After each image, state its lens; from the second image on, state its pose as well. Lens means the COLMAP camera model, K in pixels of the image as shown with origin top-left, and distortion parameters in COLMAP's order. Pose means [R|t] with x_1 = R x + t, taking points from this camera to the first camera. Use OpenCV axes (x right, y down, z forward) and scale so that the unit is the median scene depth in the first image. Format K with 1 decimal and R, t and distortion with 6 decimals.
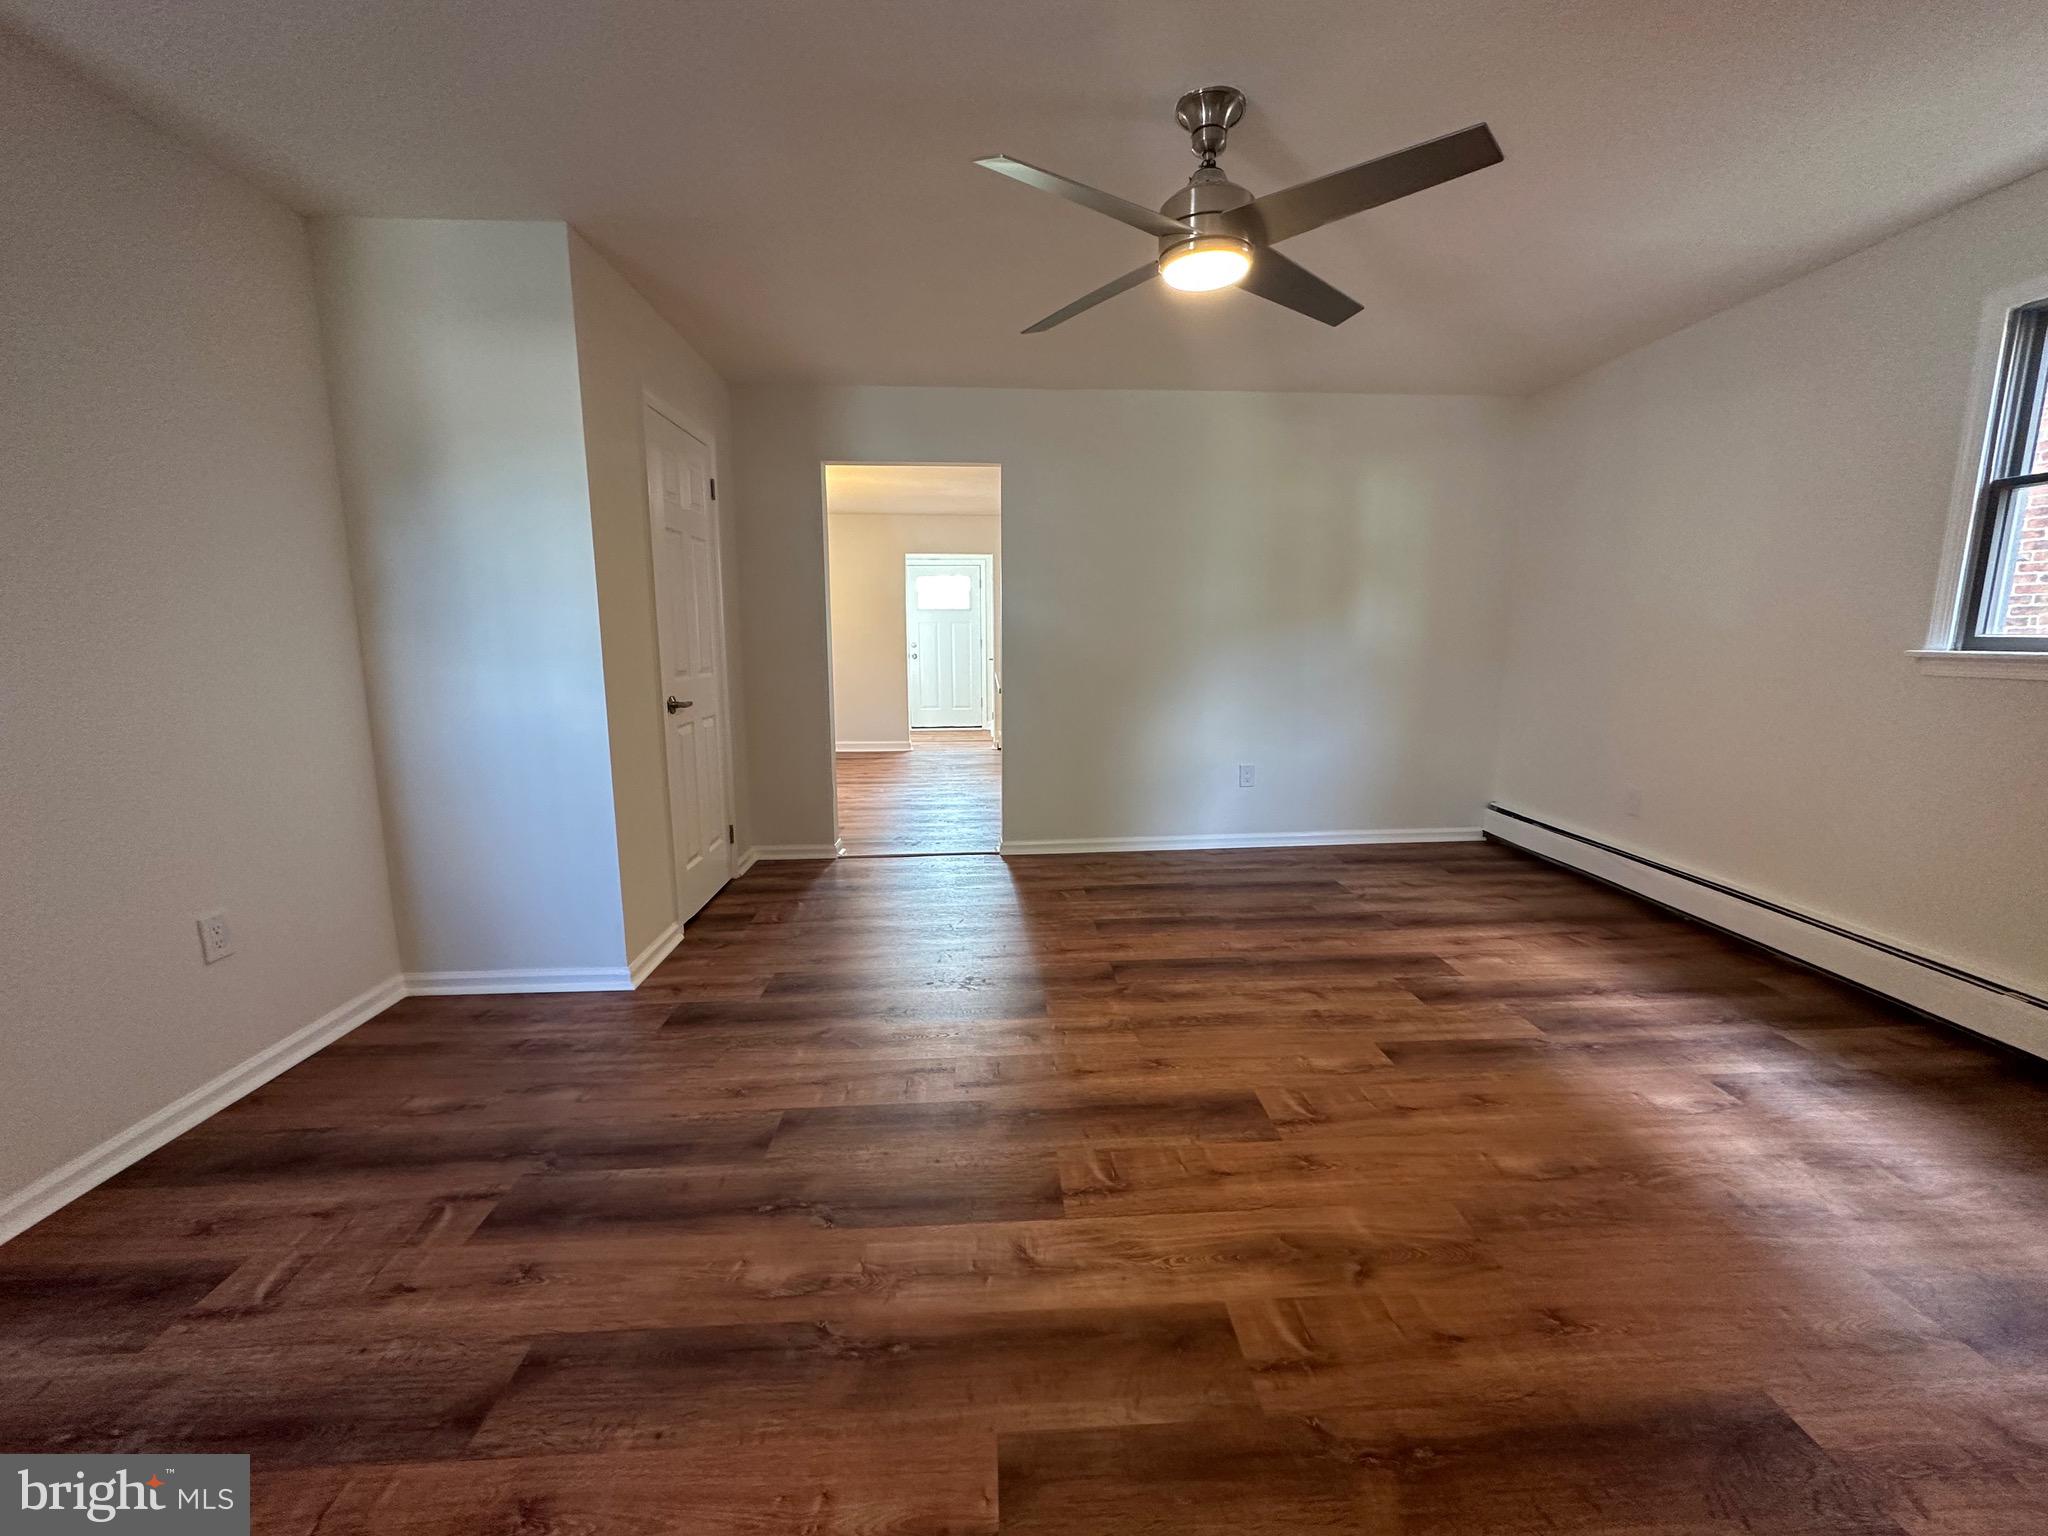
lens RADIAL K [[815.3, 0, 1014.3], [0, 815.3, 772.0], [0, 0, 1]] dist [-0.001873, 0.000114]
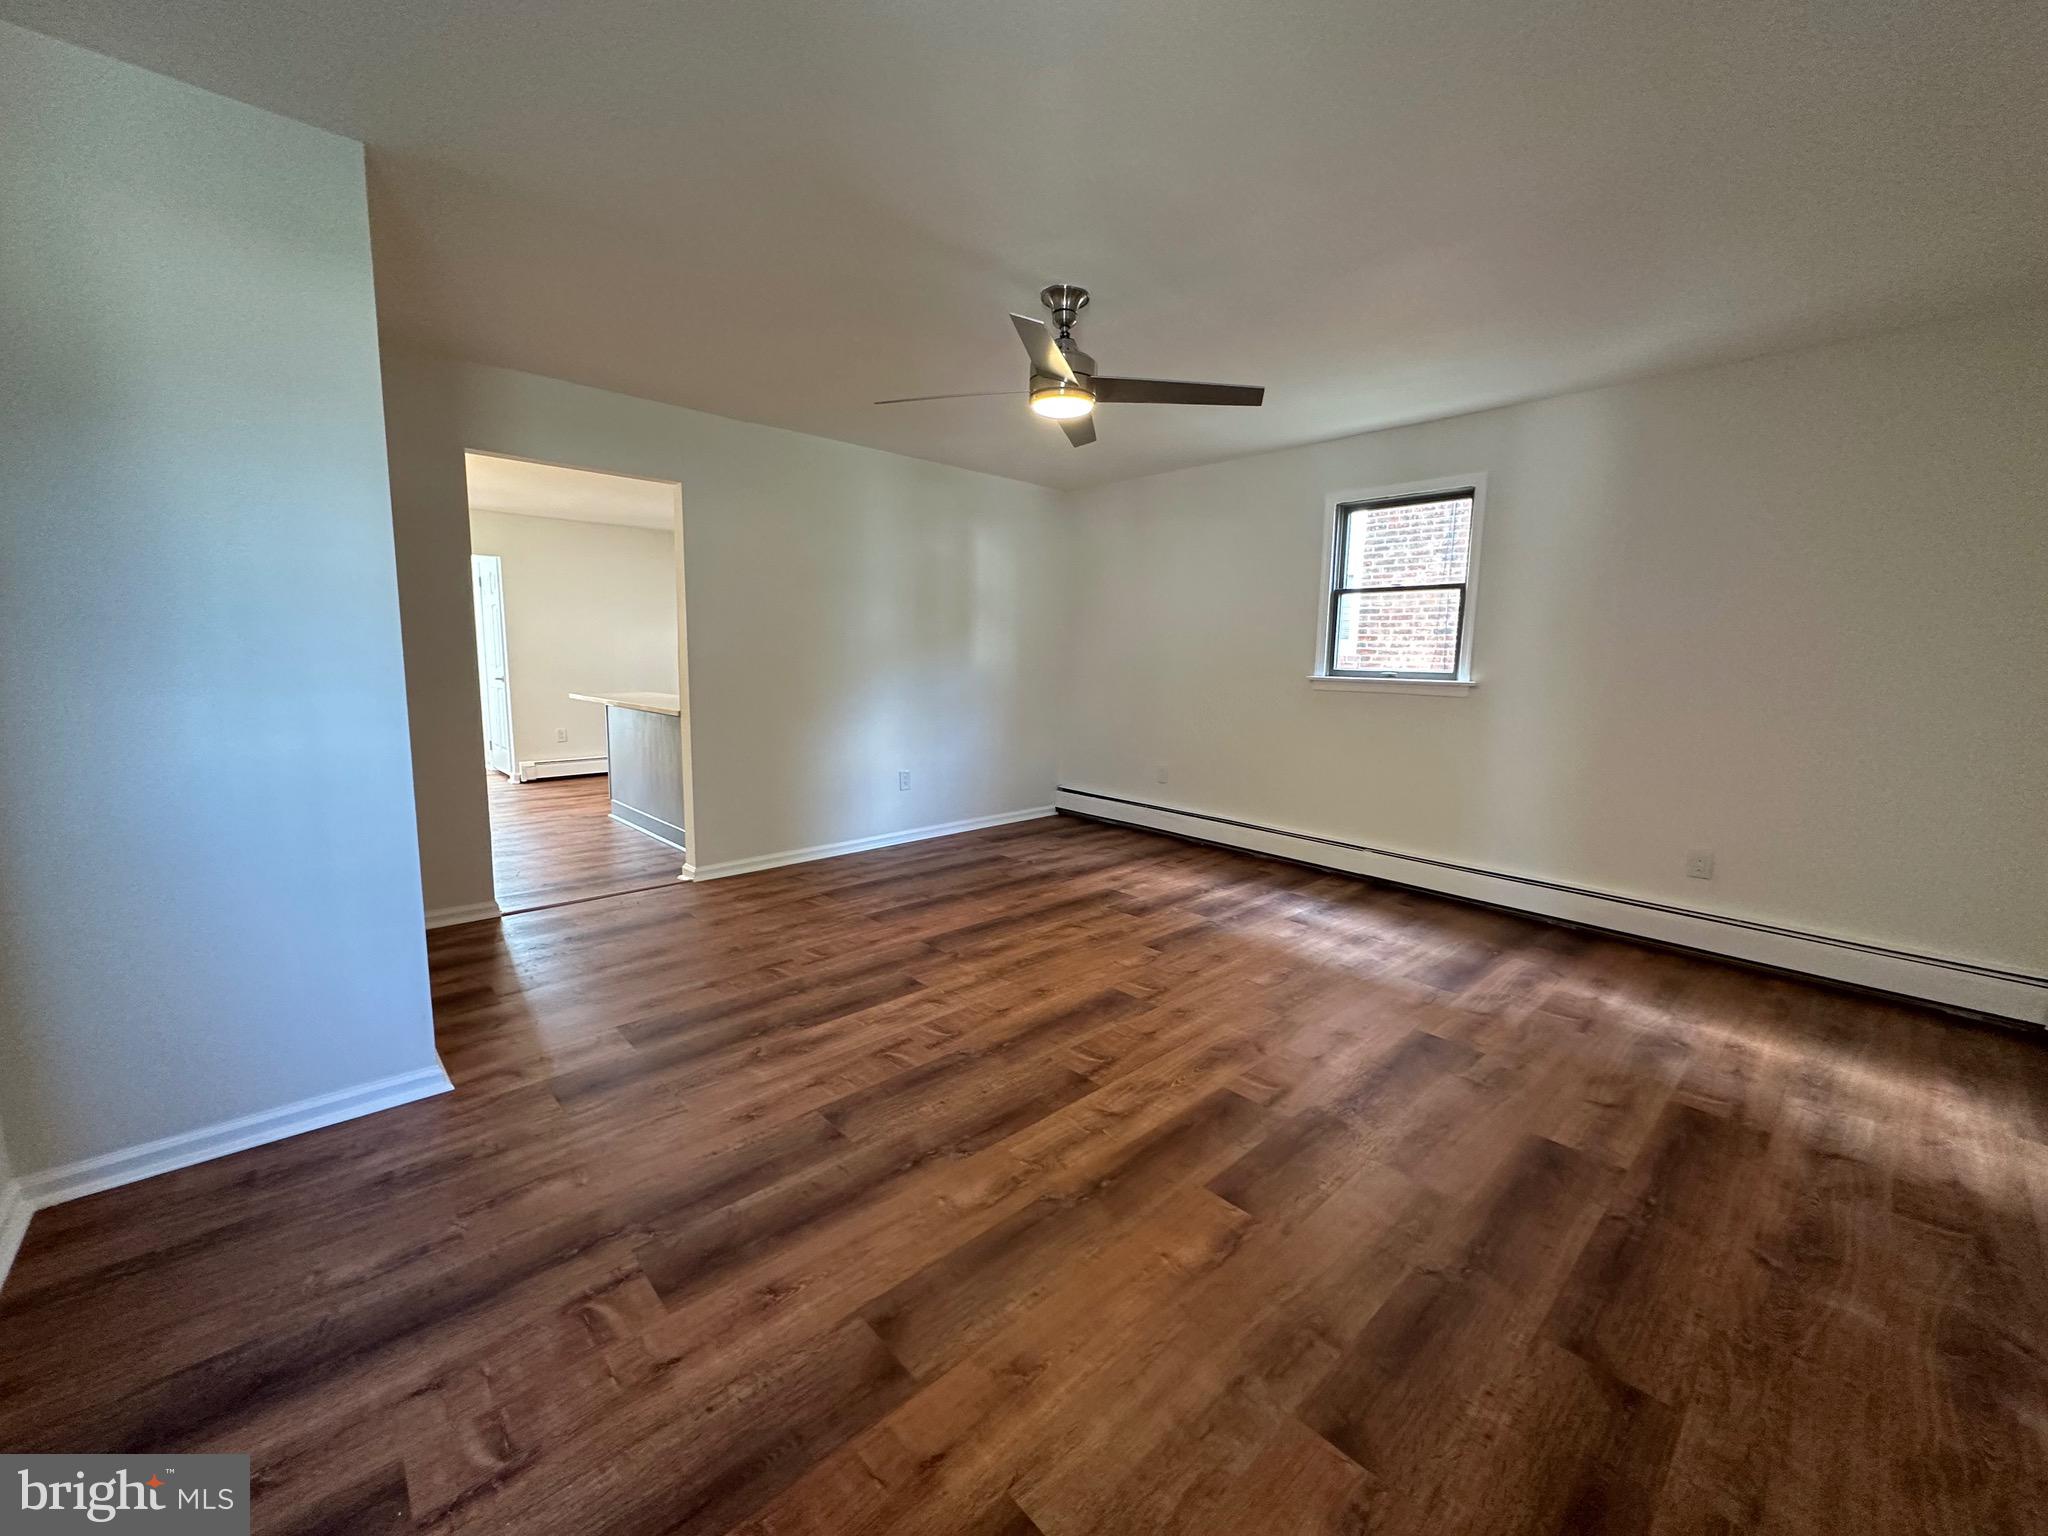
lens RADIAL K [[815.3, 0, 1025.0], [0, 815.3, 772.8], [0, 0, 1]] dist [-0.001873, 0.000114]
pose [[0.766226, -0.075106, 0.638167, -0.655162], [0.087902, 0.996061, 0.011686, -0.009229], [-0.636530, 0.047142, 0.769810, -0.007258]]
